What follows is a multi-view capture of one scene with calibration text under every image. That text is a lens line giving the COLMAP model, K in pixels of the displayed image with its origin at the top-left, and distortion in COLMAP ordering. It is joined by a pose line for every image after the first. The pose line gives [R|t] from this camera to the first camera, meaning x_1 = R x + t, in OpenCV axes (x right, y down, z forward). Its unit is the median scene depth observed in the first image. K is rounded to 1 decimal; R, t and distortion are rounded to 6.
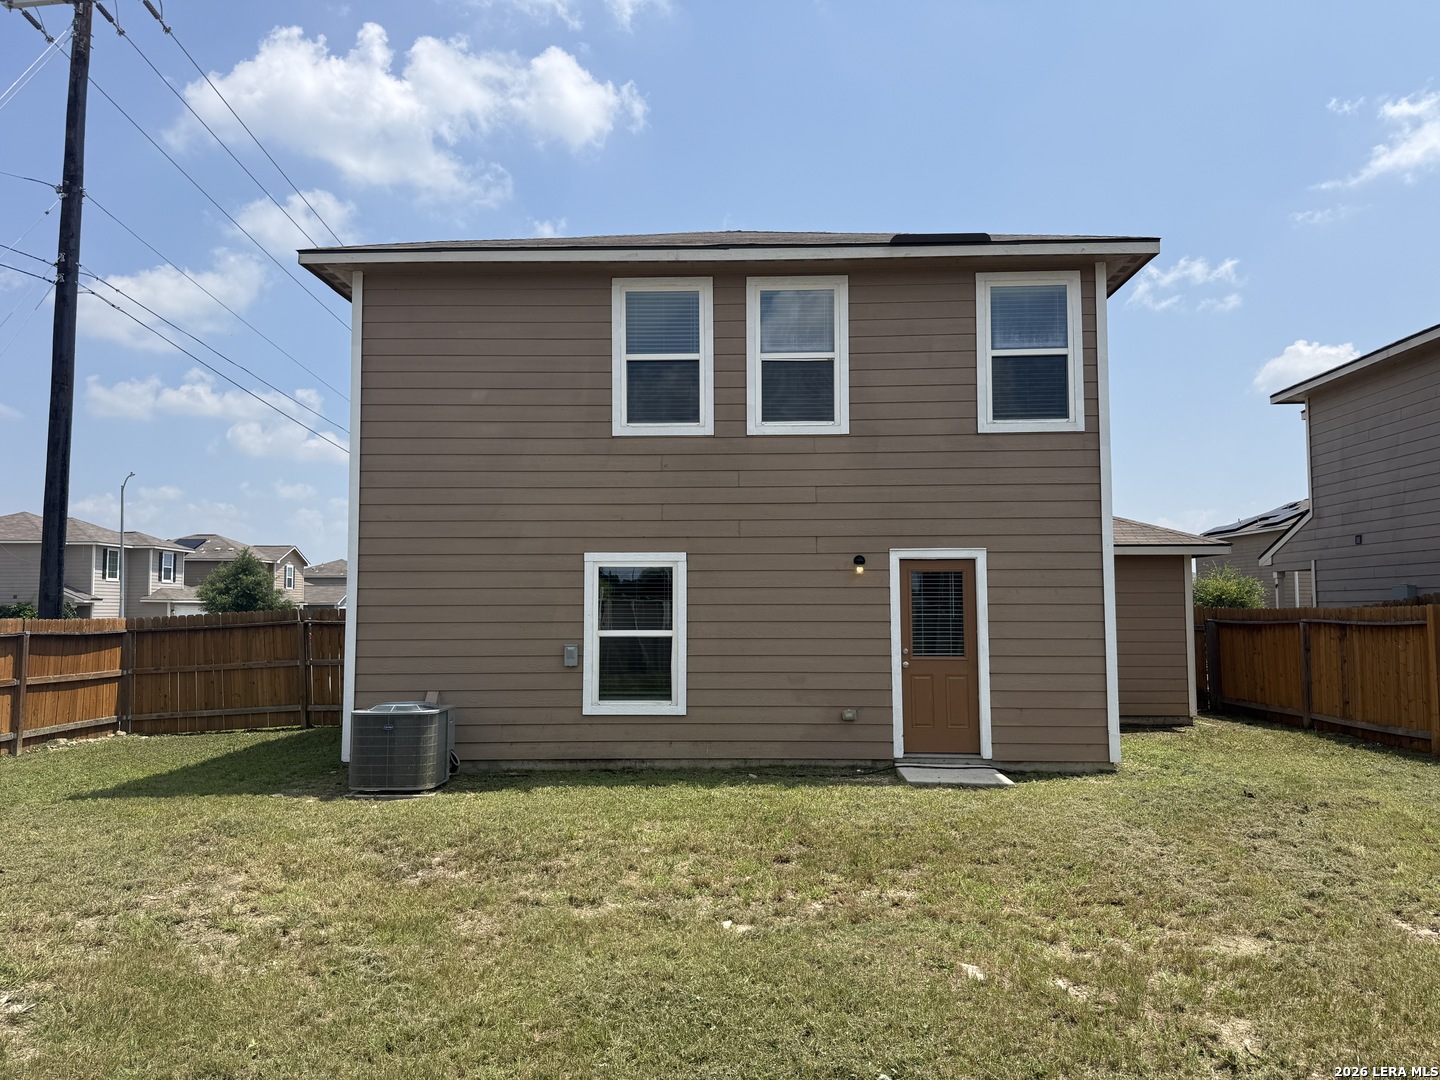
lens RADIAL K [[1023.8, 0, 725.2], [0, 1023.8, 547.0], [0, 0, 1]] dist [0.082405, -0.005082]
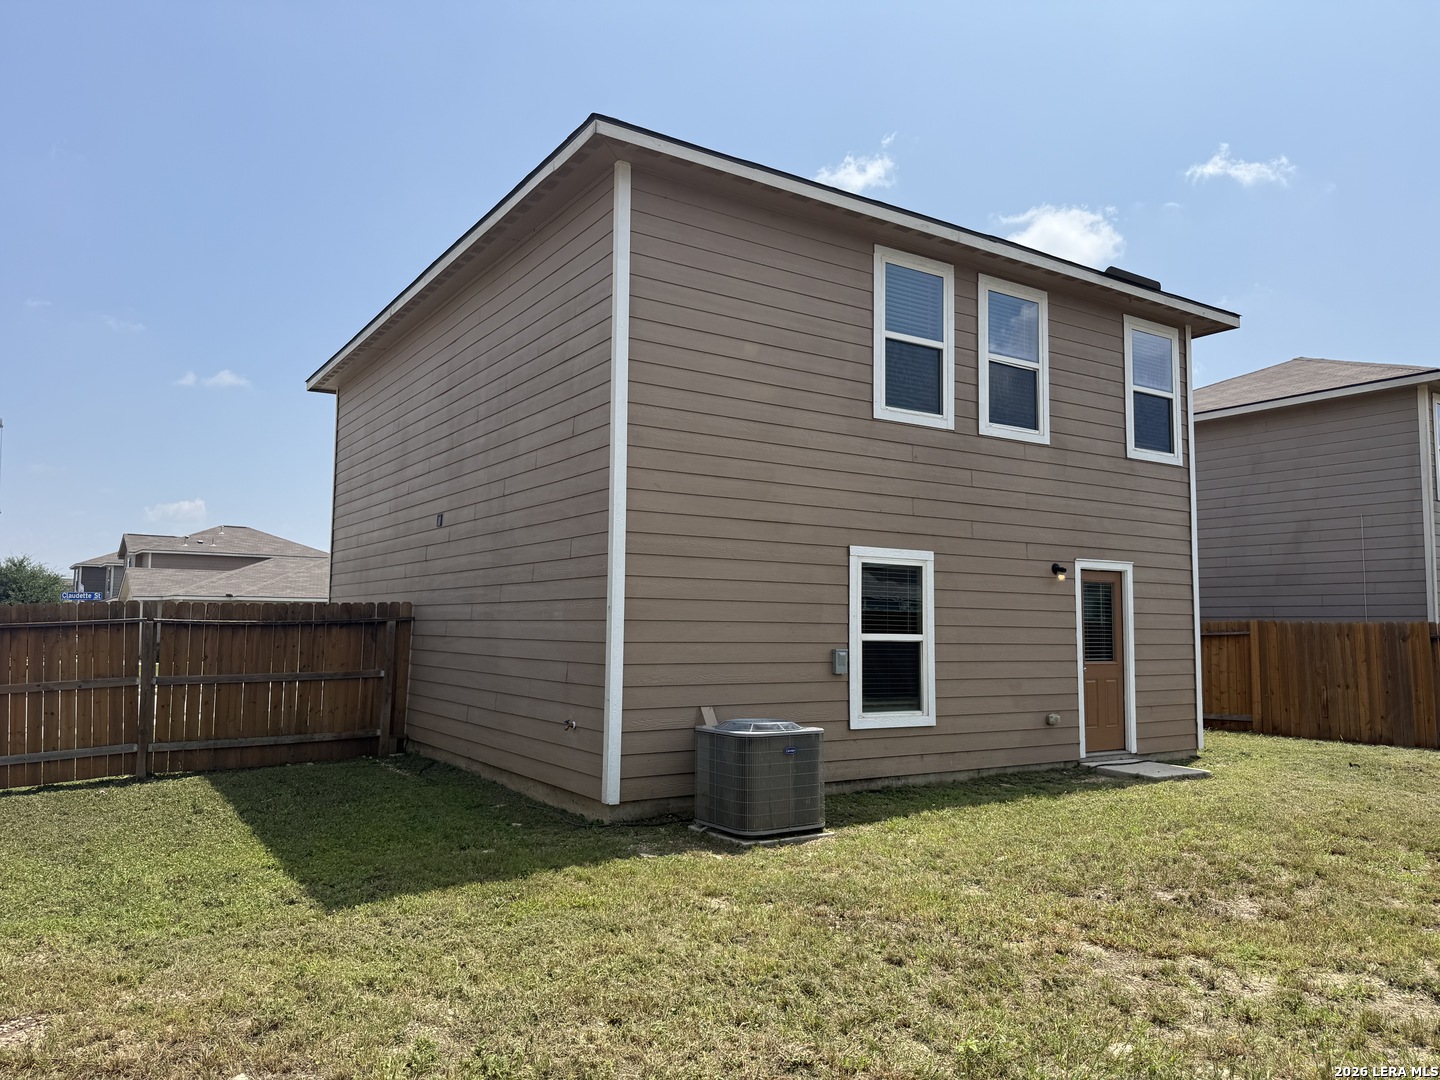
lens RADIAL K [[1007.2, 0, 720.0], [0, 1007.2, 540.0], [0, 0, 1]] dist [0.089462, -0.000877]
pose [[0.822587, 0.060481, 0.565414, -0.723270], [-0.050006, 0.998169, -0.034022, 0.036091], [-0.566436, -0.000288, 0.824105, 0.347048]]
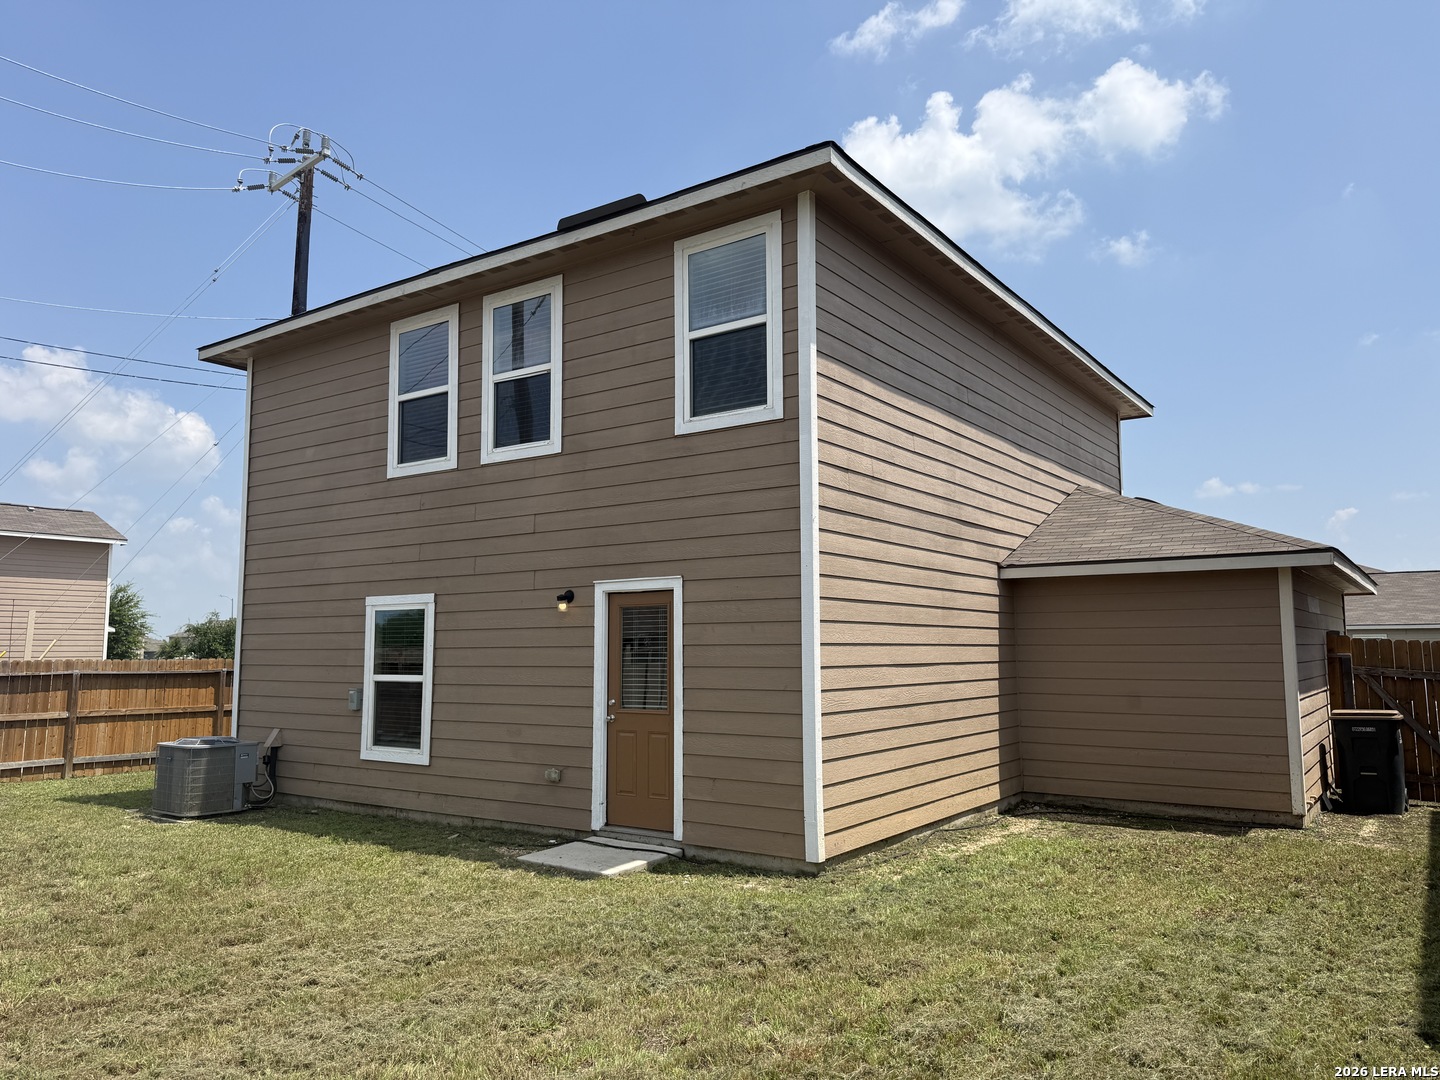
lens RADIAL K [[1023.8, 0, 725.2], [0, 1023.8, 547.0], [0, 0, 1]] dist [0.082405, -0.005082]
pose [[0.836574, -0.056030, -0.544982, 0.715092], [0.036707, 0.998254, -0.046284, 0.016663], [0.546623, 0.018715, 0.837169, 0.342027]]
